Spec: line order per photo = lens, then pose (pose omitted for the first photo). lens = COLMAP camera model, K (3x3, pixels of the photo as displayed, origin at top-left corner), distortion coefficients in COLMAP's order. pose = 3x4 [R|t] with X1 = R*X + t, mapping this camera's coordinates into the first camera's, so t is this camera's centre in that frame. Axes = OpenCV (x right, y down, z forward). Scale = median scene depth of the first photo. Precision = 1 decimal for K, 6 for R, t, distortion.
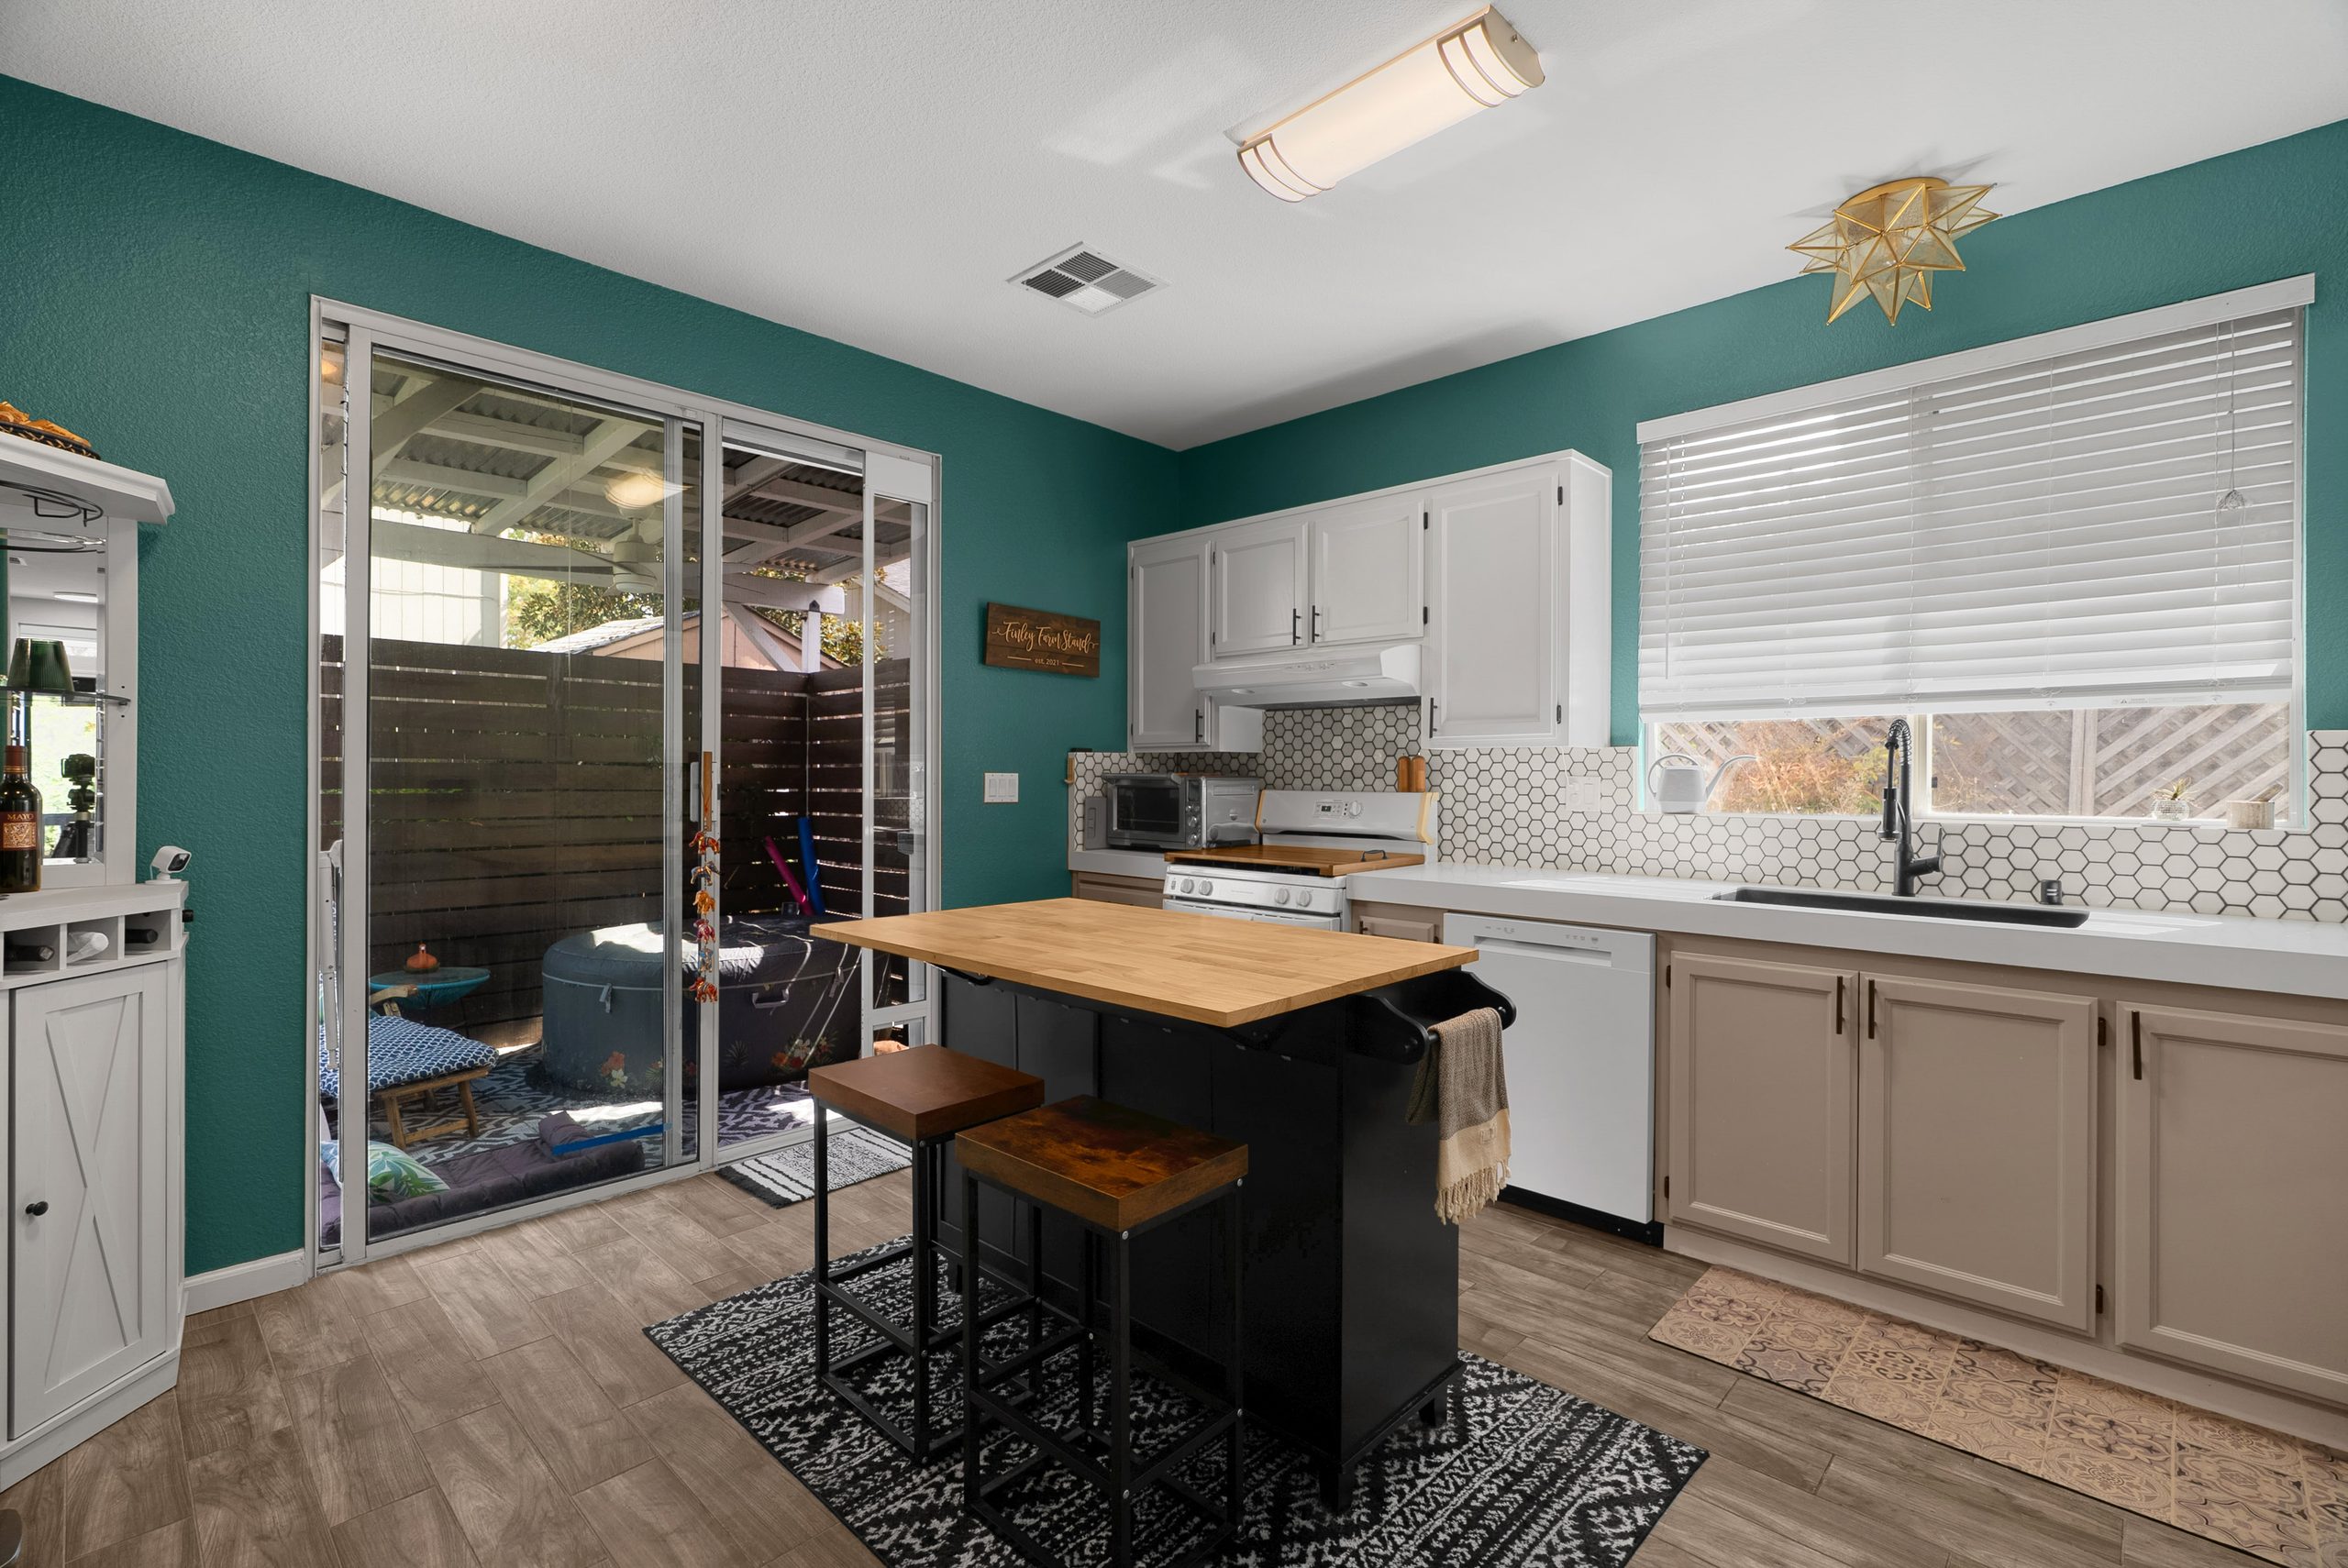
lens RADIAL K [[1049.5, 0, 1185.7], [0, 1049.5, 788.1], [0, 0, 1]] dist [-0.011749, 0.006865]
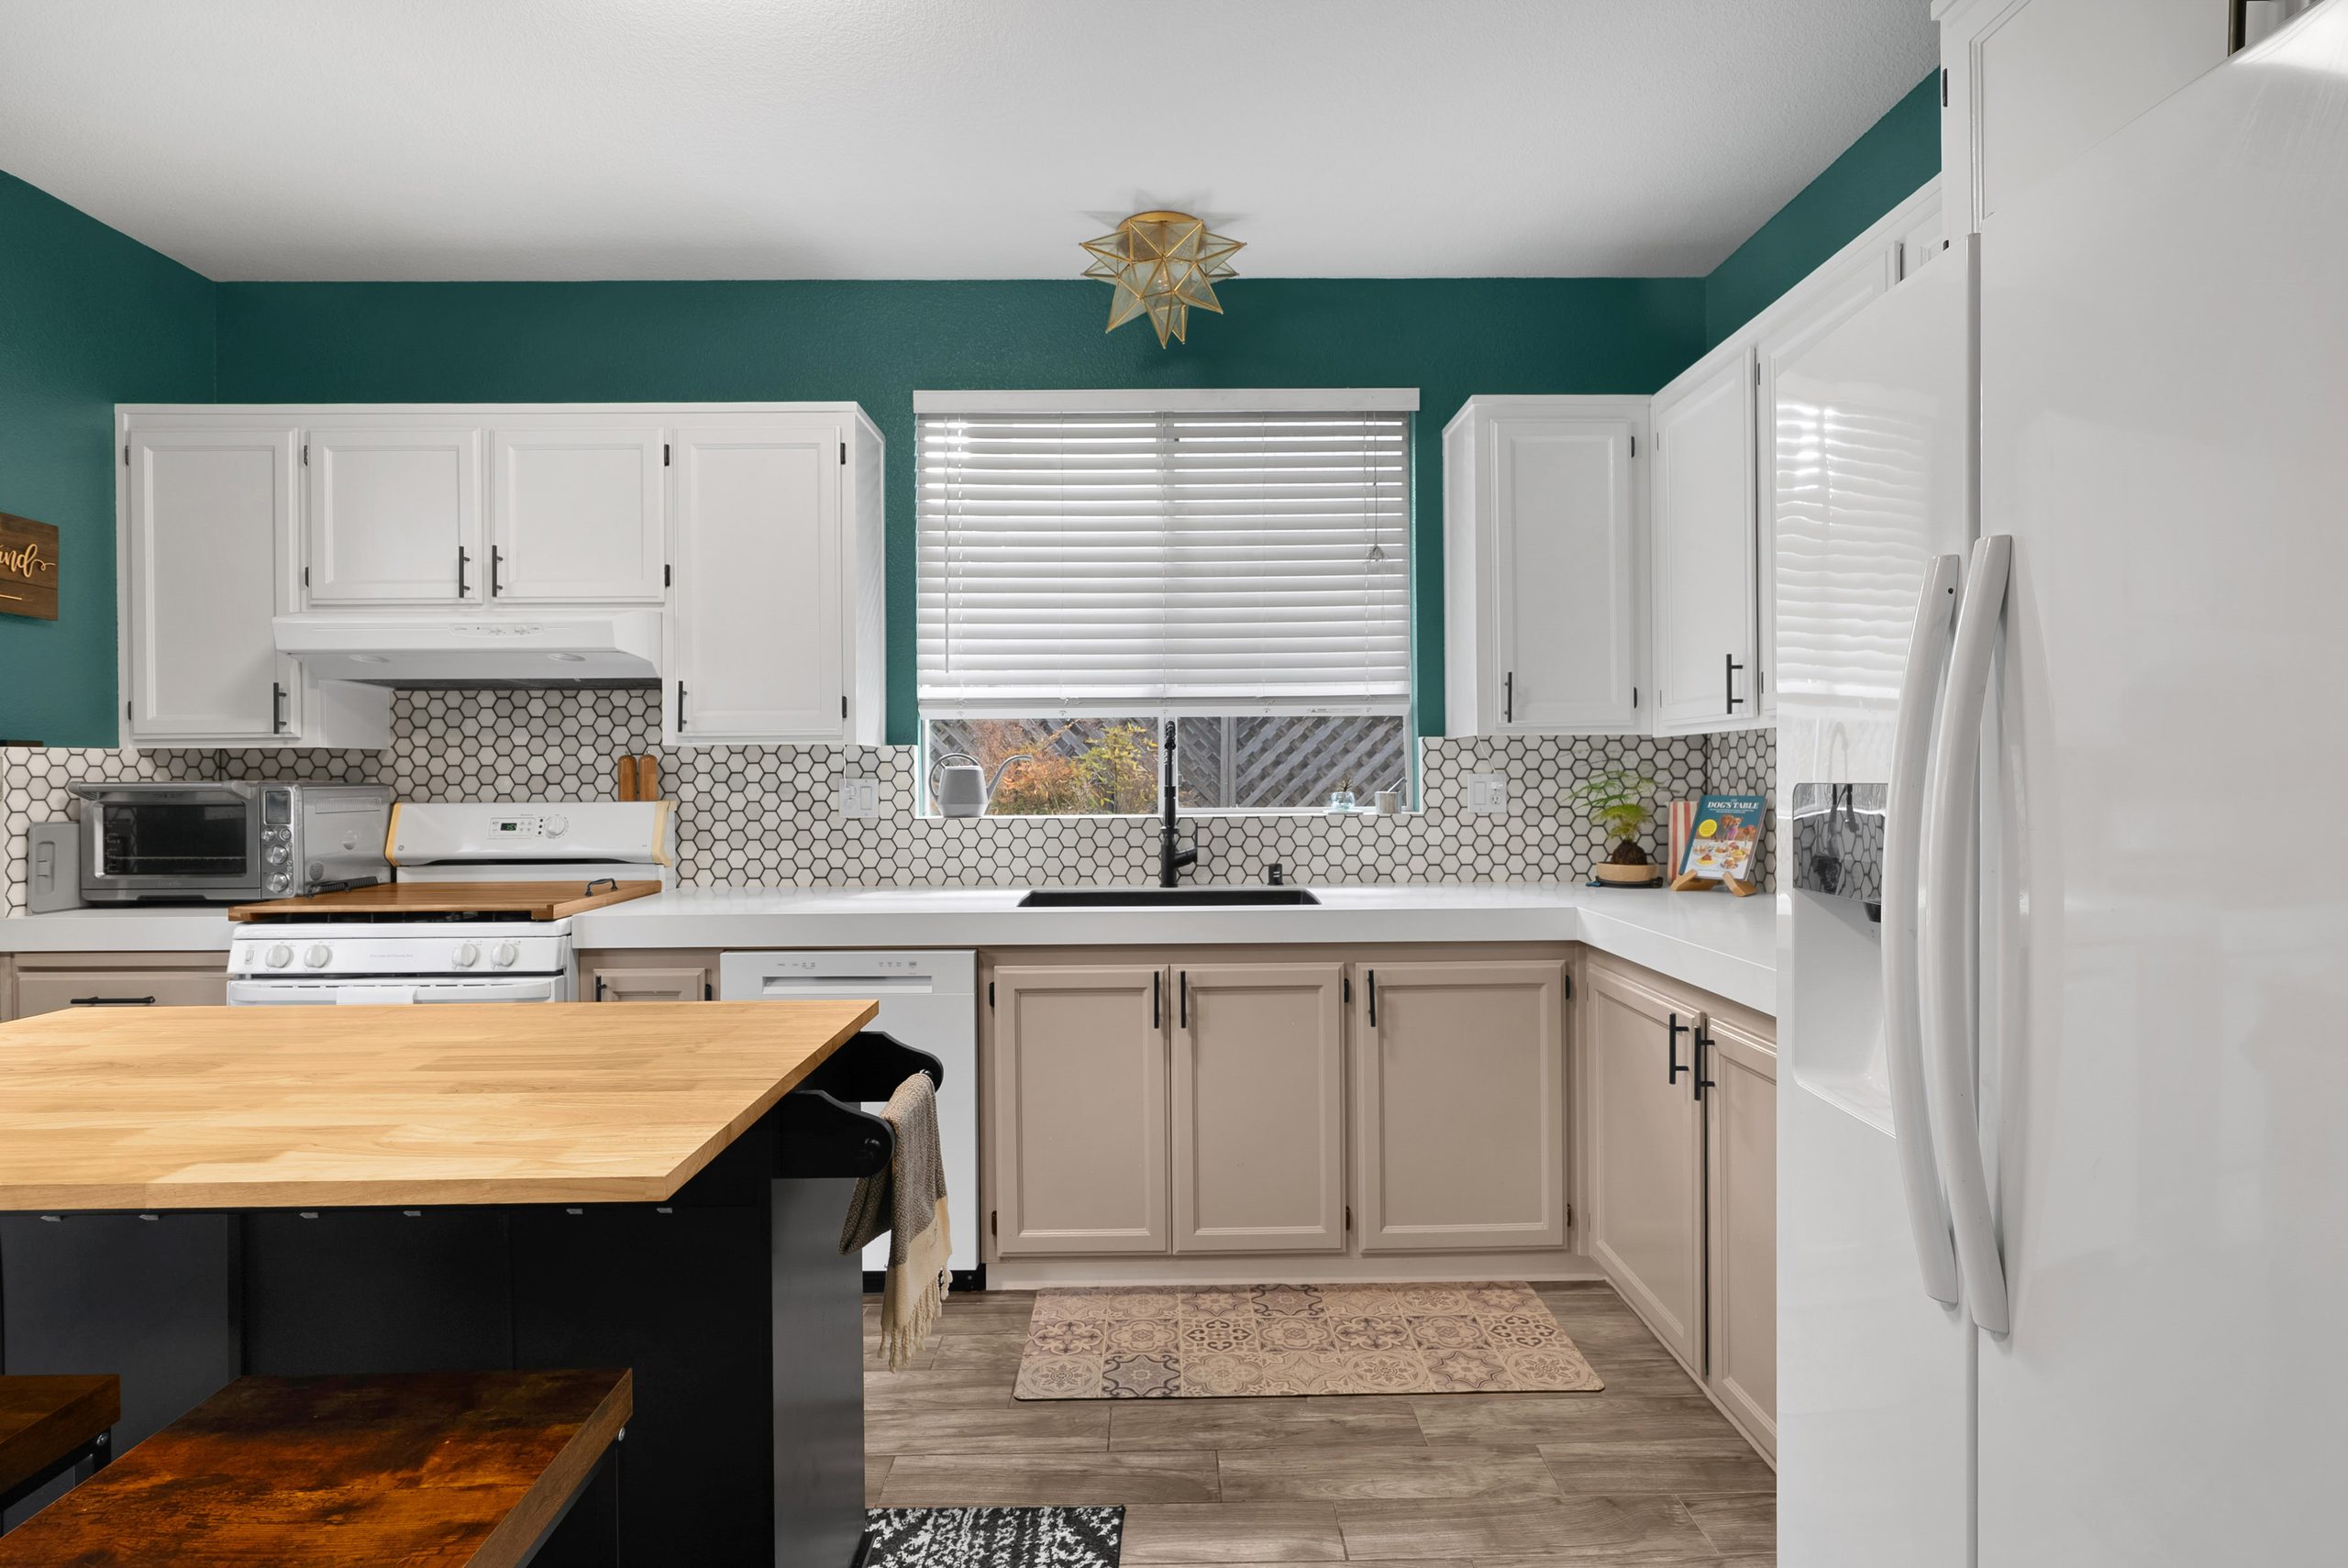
lens RADIAL K [[1117.3, 0, 1174.0], [0, 1117.3, 784.0], [0, 0, 1]] dist [-0.012823, 0.005745]
pose [[0.720211, -0.014847, 0.693596, -0.089497], [0.019028, 0.999818, 0.001644, -0.003410], [-0.693494, 0.012014, 0.720362, 0.157191]]
